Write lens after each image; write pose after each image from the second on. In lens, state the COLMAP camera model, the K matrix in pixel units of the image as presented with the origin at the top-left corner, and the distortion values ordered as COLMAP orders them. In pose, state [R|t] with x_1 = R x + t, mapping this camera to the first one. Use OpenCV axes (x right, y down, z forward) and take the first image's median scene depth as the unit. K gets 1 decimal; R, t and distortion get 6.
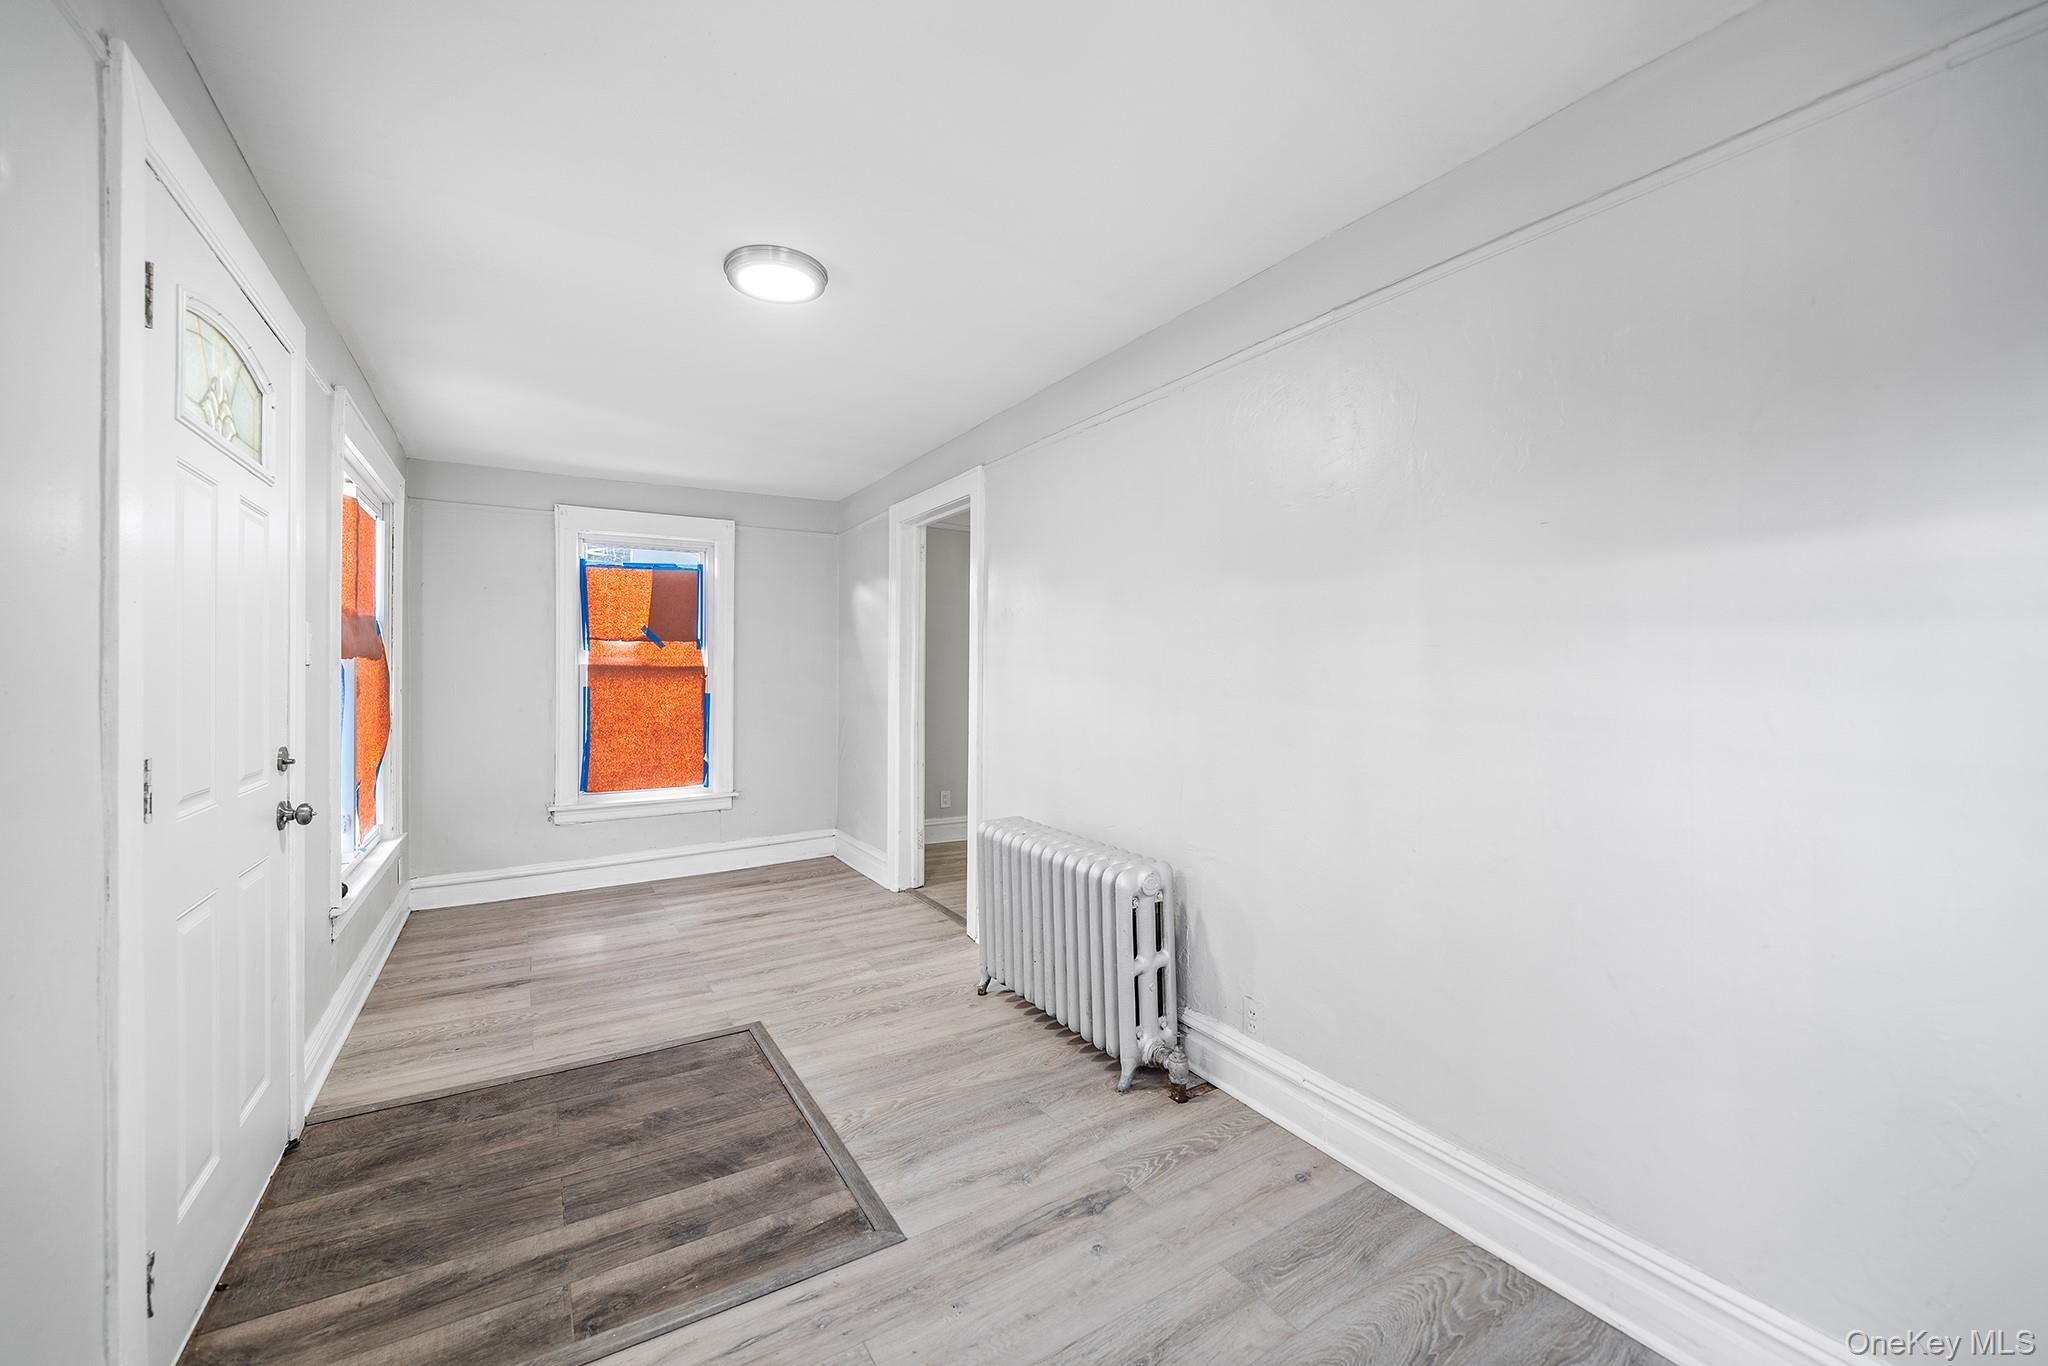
lens RADIAL K [[797.2, 0, 1005.7], [0, 797.2, 666.5], [0, 0, 1]] dist [0.000394, 0.000433]
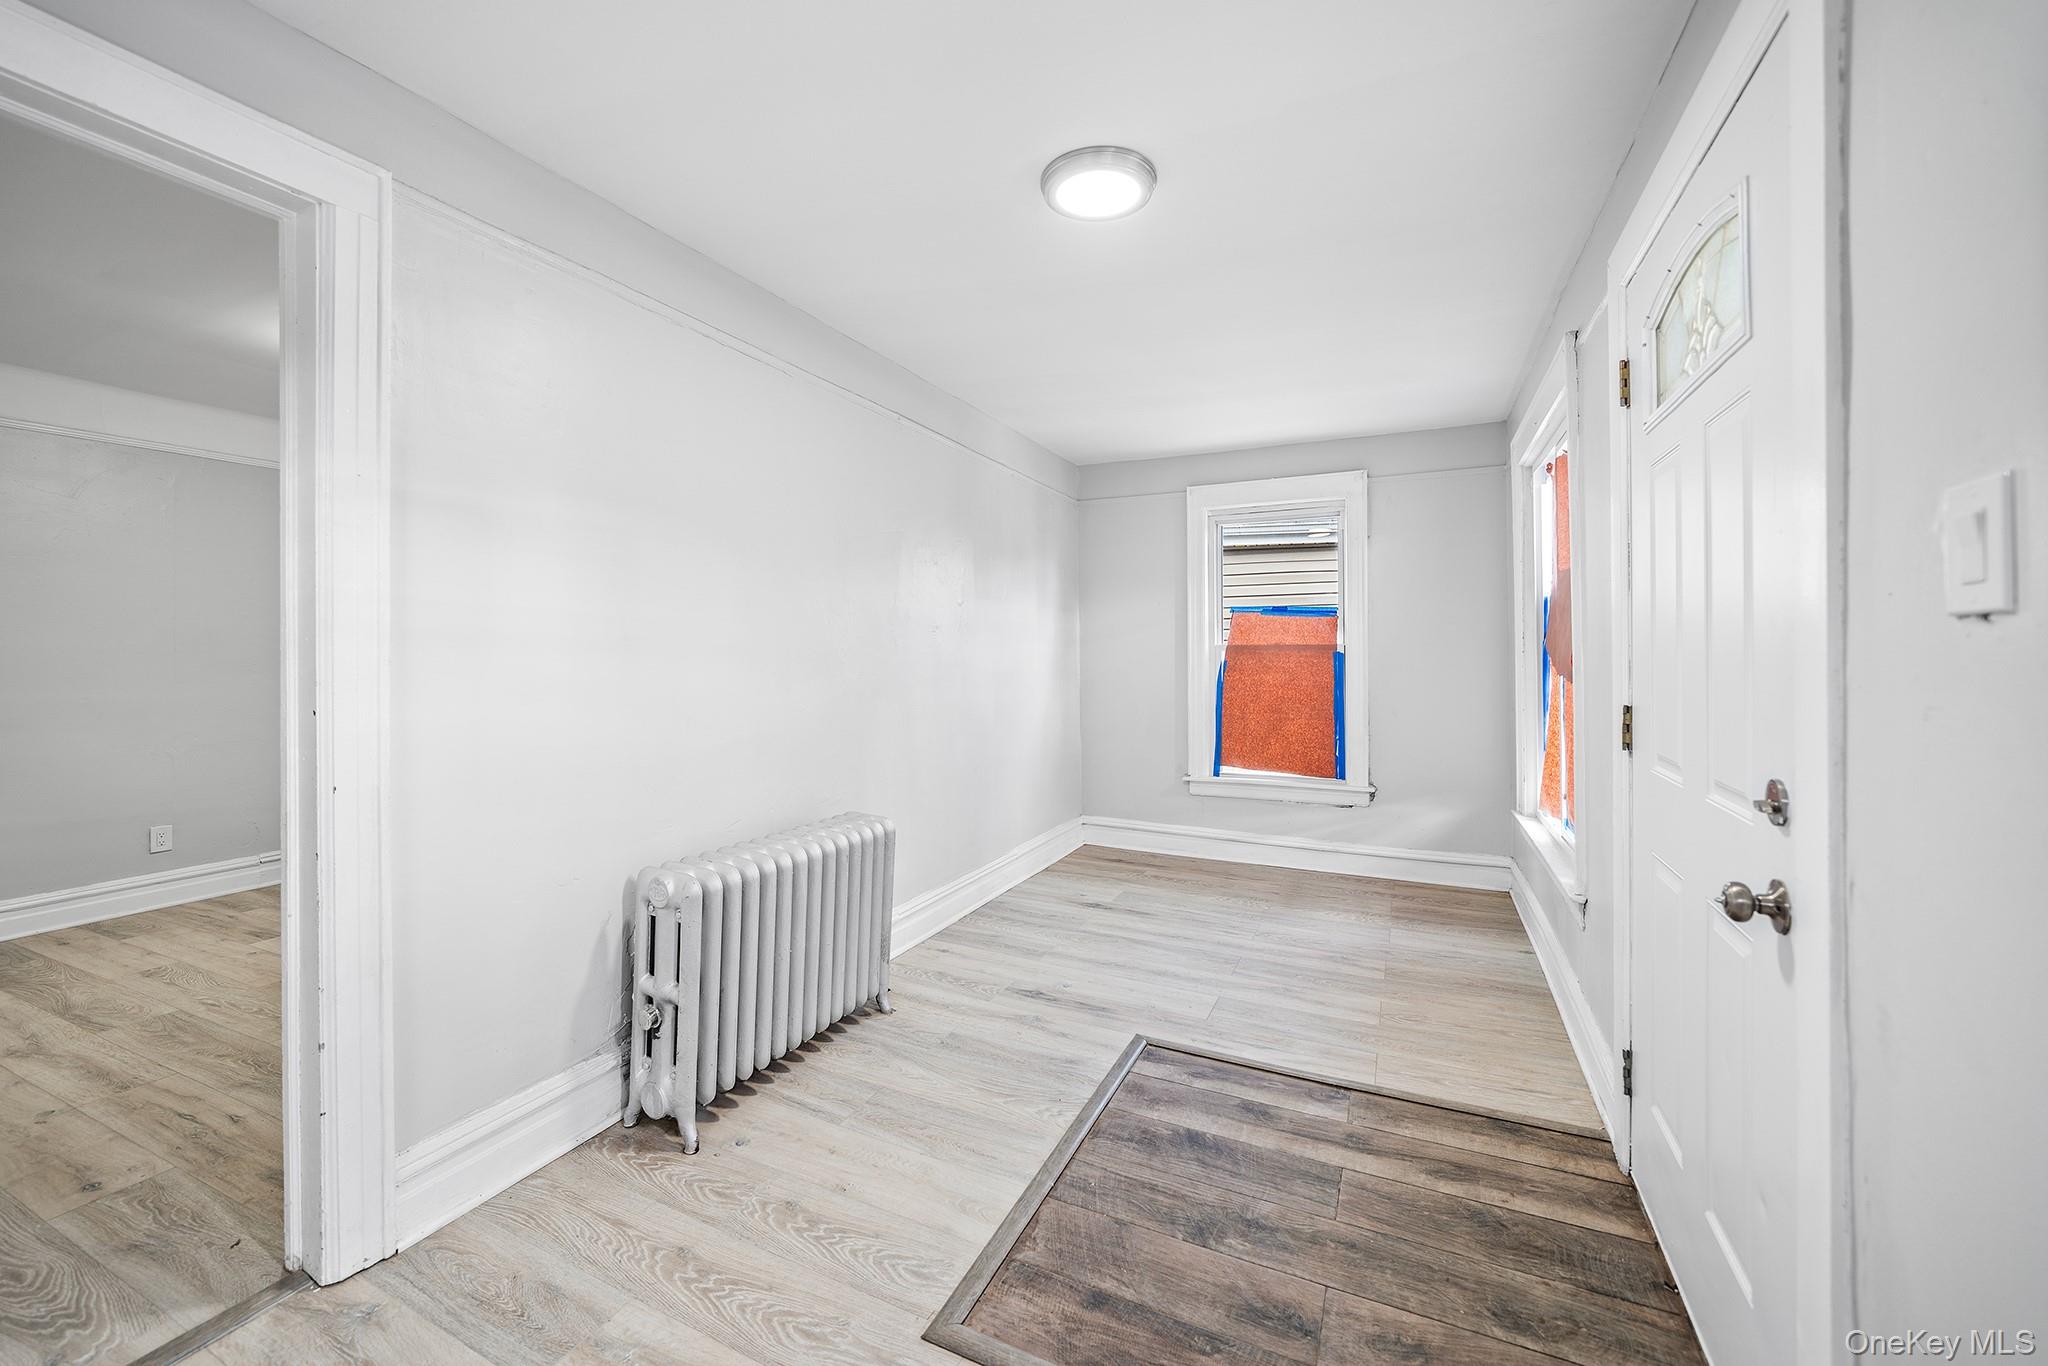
lens RADIAL K [[797.2, 0, 1013.9], [0, 797.2, 645.5], [0, 0, 1]] dist [0.000394, 0.000433]
pose [[-0.538364, 0.003501, 0.842705, -1.052898], [-0.008988, 0.999911, -0.009895, 0.018239], [-0.842665, -0.012901, -0.538284, 1.688720]]
